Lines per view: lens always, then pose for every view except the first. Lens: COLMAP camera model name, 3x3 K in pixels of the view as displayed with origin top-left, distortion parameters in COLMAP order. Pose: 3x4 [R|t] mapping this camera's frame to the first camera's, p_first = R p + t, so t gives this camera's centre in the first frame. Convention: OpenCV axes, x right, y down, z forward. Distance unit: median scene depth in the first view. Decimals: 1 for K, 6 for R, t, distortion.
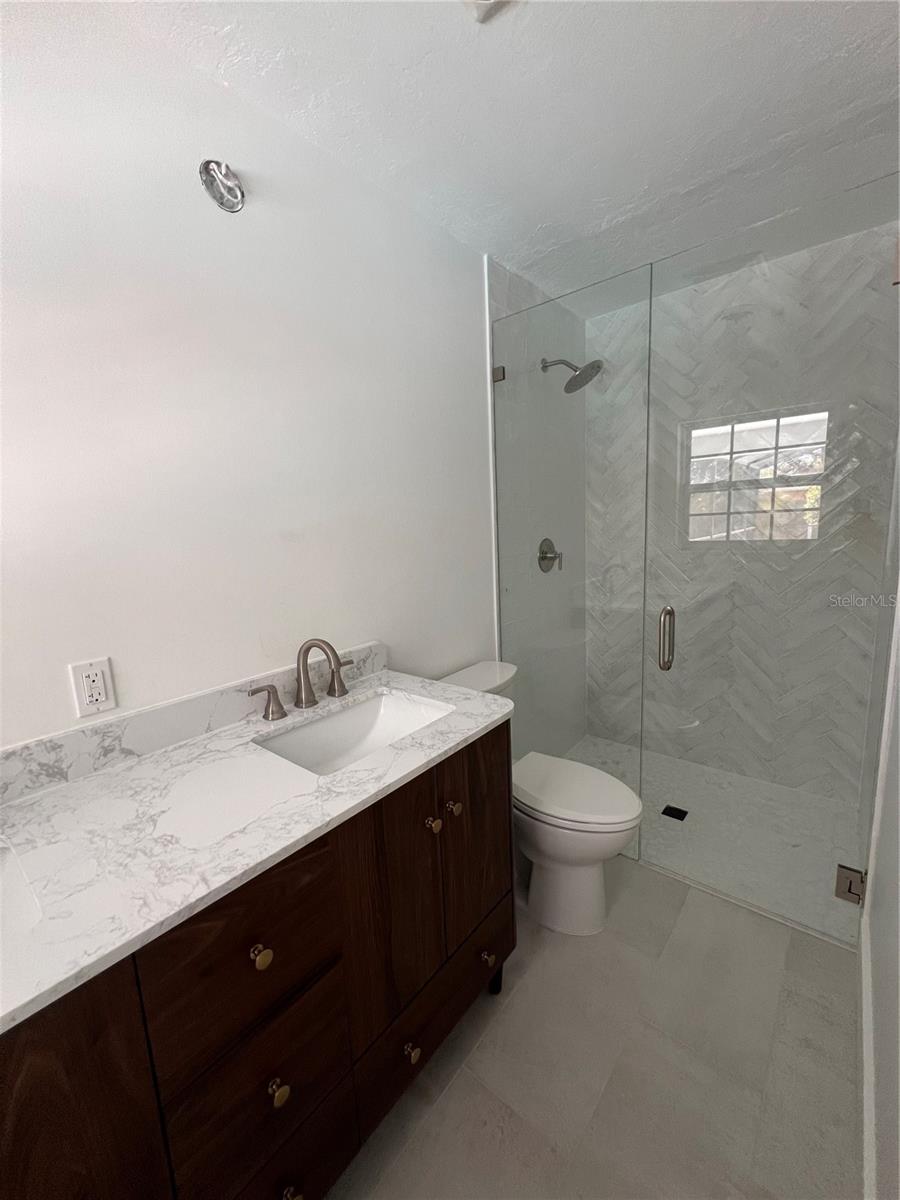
lens RADIAL K [[480.2, 0, 450.1], [0, 480.2, 601.8], [0, 0, 1]] dist [-0.001801, 0.000579]
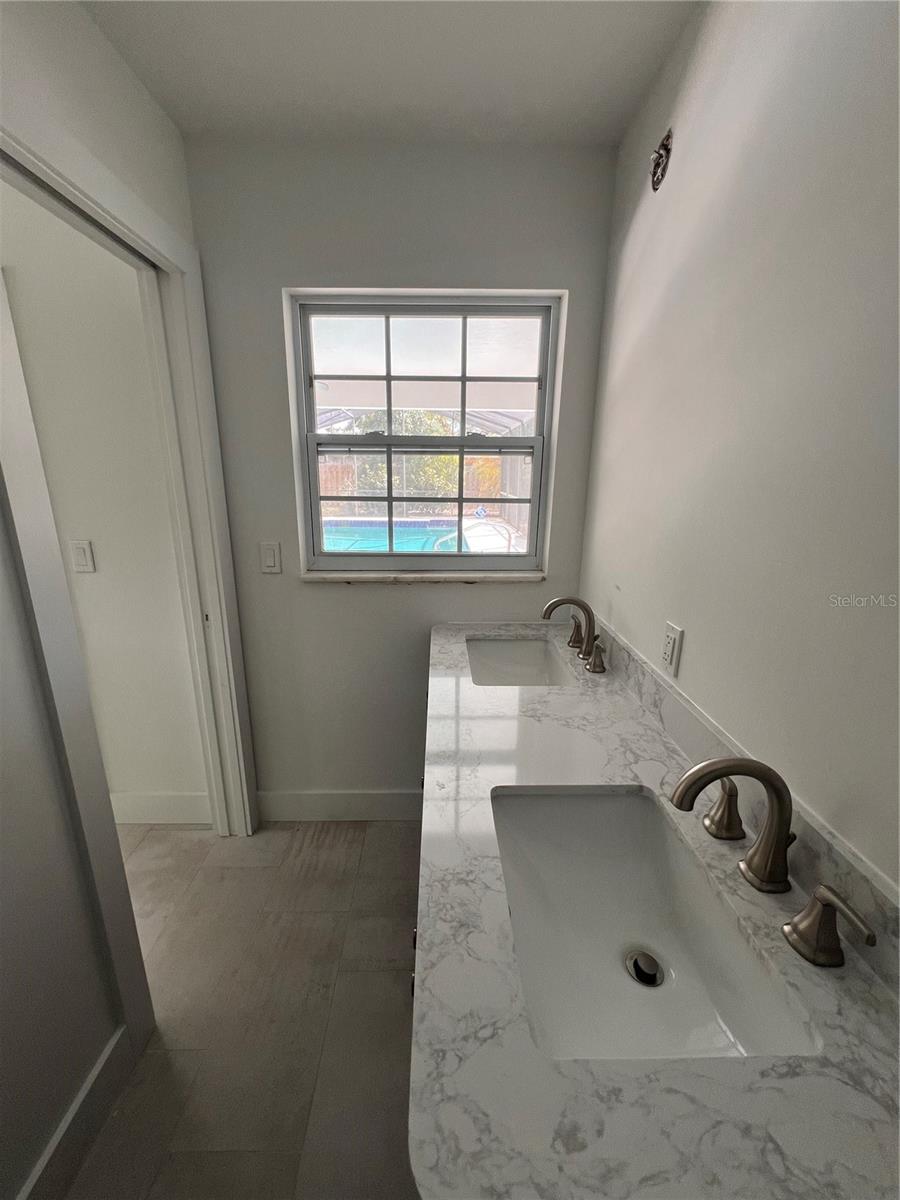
lens RADIAL K [[482.3, 0, 447.0], [0, 482.3, 599.8], [0, 0, 1]] dist [0.001244, 0.000110]
pose [[-0.759710, 0.204841, -0.617156, 0.179503], [-0.078834, 0.913073, 0.400103, -0.196245], [0.645466, 0.352615, -0.677522, 0.842307]]
